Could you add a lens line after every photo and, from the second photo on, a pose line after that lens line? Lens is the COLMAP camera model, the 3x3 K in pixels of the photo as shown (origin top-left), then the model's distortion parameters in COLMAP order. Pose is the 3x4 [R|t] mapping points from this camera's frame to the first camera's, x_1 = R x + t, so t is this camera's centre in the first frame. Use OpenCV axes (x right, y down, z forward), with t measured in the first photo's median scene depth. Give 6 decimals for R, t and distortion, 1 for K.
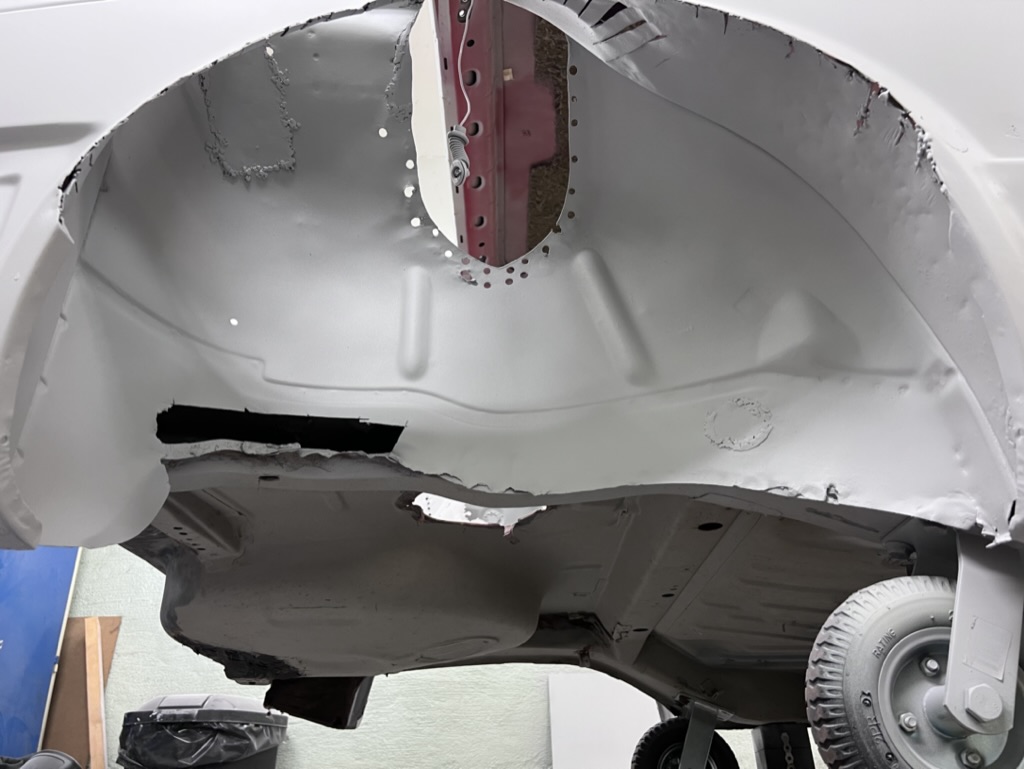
lens RADIAL K [[752.3, 0, 511.7], [0, 752.3, 380.3], [0, 0, 1]] dist [0.099778, -0.121872]
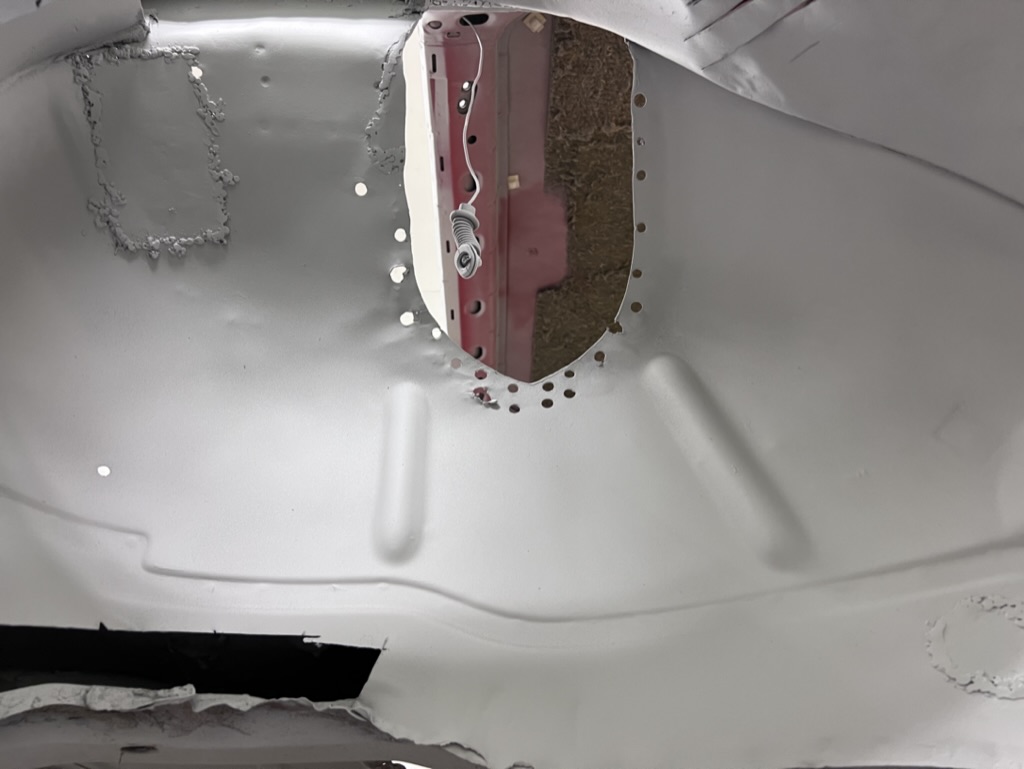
lens RADIAL K [[752.3, 0, 511.7], [0, 752.3, 380.3], [0, 0, 1]] dist [0.099778, -0.121872]
pose [[0.999646, -0.008132, 0.025351, -0.052907], [0.013077, 0.979403, -0.201493, -0.019354], [-0.023191, 0.201753, 0.979162, 0.363856]]
